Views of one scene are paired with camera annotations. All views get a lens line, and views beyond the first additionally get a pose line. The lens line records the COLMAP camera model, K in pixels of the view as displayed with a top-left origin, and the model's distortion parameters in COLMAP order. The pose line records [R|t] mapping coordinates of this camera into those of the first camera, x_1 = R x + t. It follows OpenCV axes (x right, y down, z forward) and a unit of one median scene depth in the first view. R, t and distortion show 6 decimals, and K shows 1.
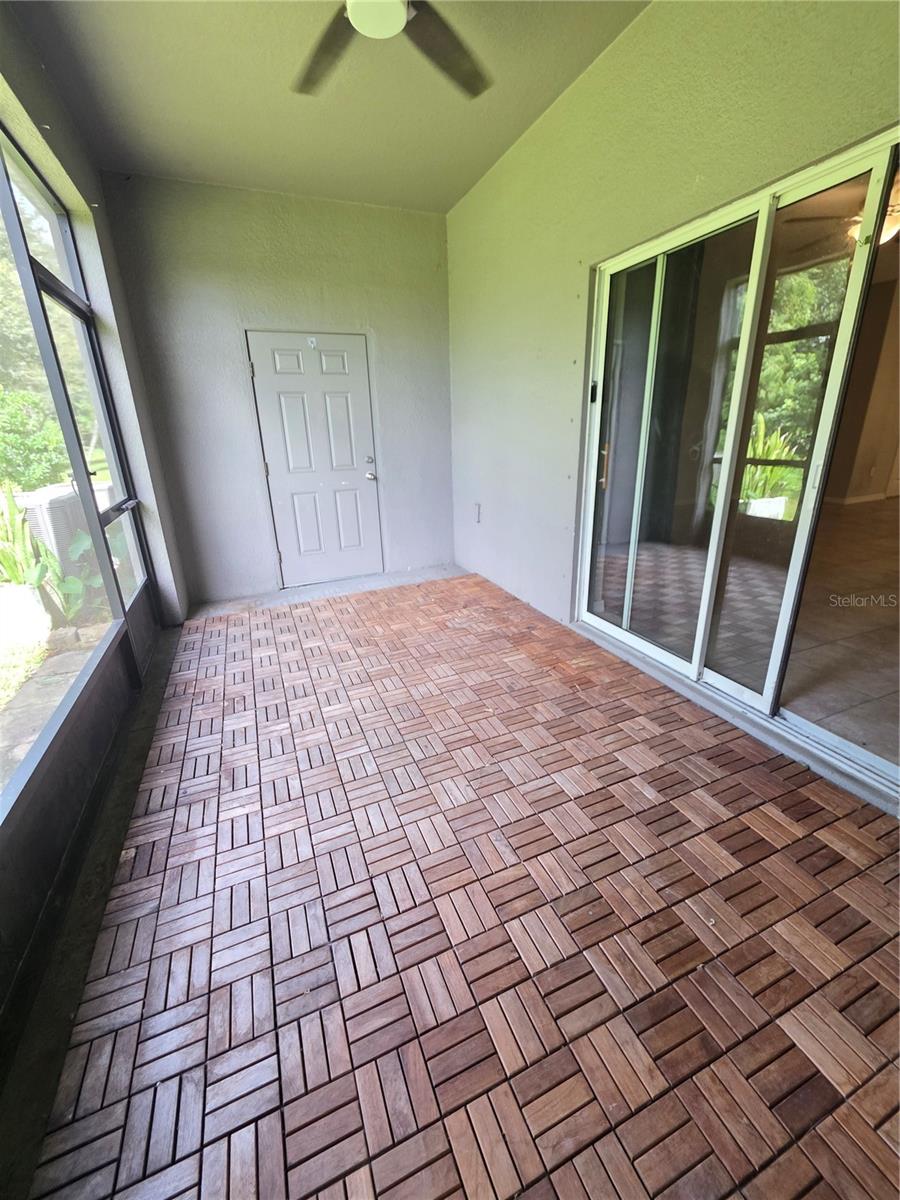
lens RADIAL K [[481.8, 0, 443.0], [0, 481.8, 596.2], [0, 0, 1]] dist [0.002858, -0.001179]
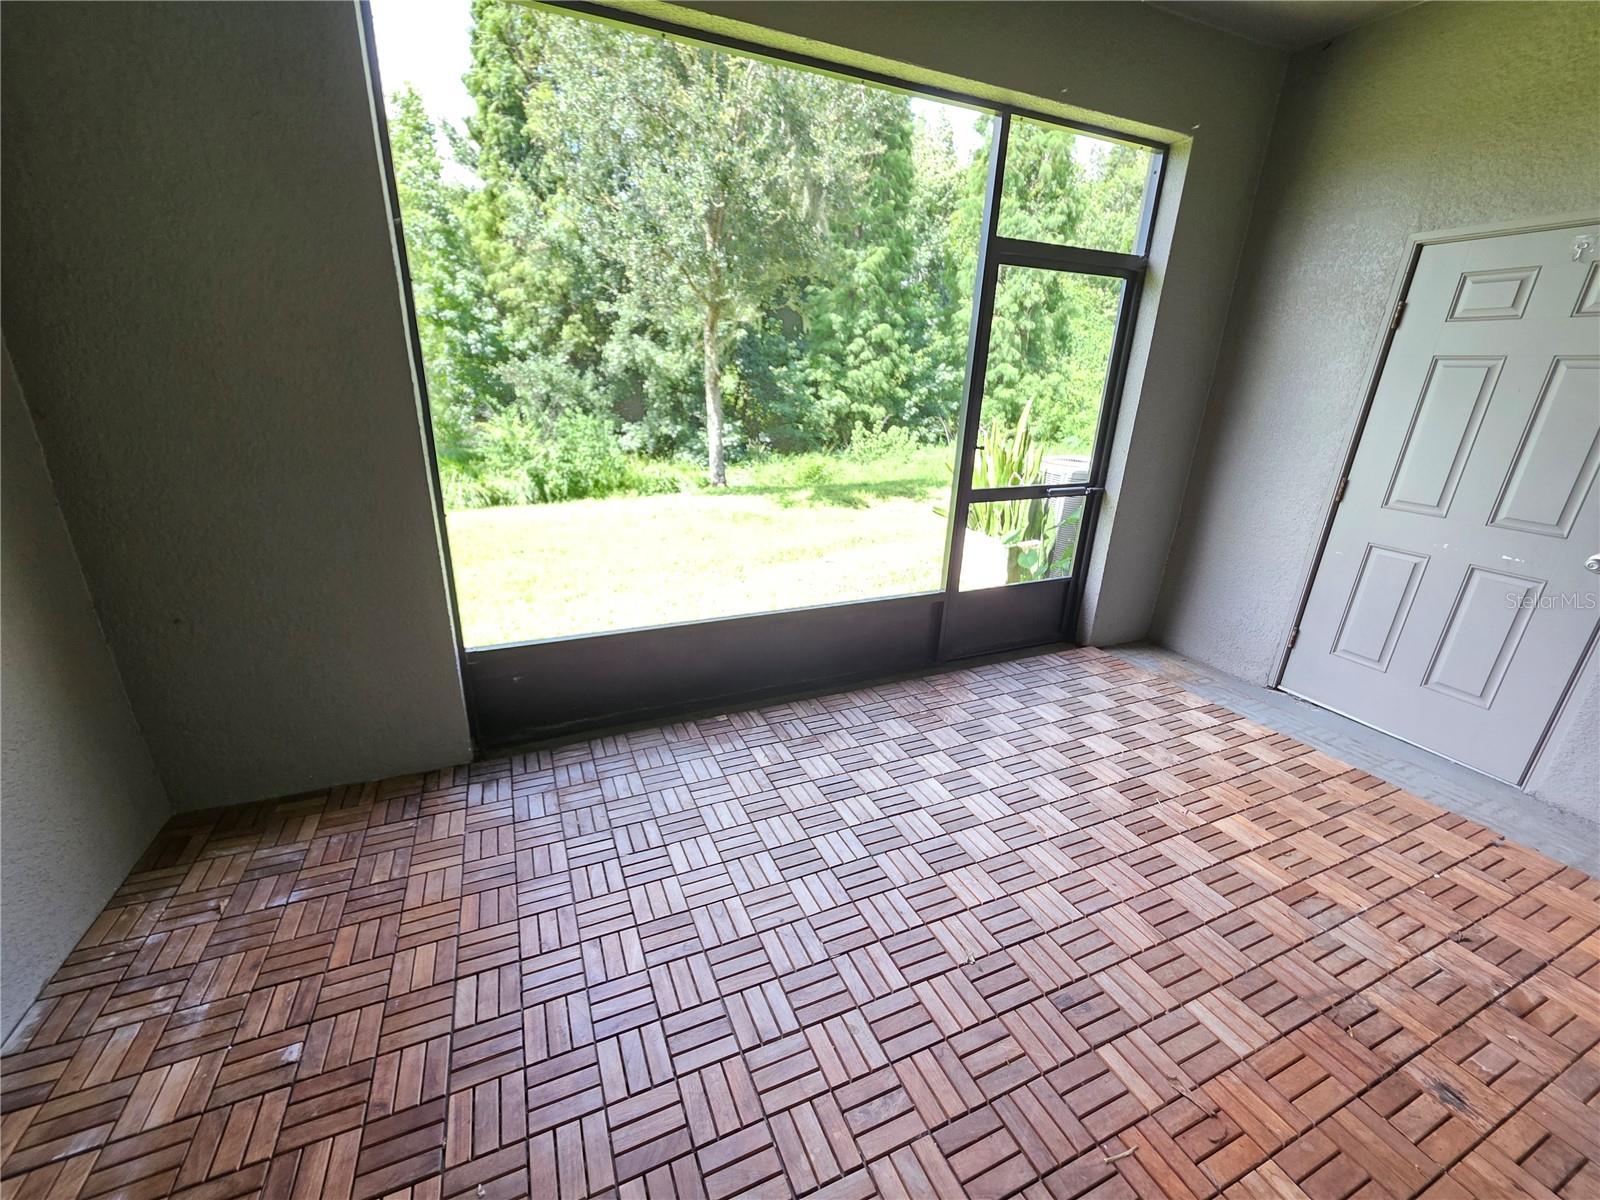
lens RADIAL K [[642.5, 0, 794.0], [0, 642.5, 601.4], [0, 0, 1]] dist [0.002858, -0.001179]
pose [[0.028261, 0.370218, -0.928515, 0.492308], [-0.363750, 0.869010, 0.335421, -0.231152], [0.931068, 0.328268, 0.159226, 0.440876]]
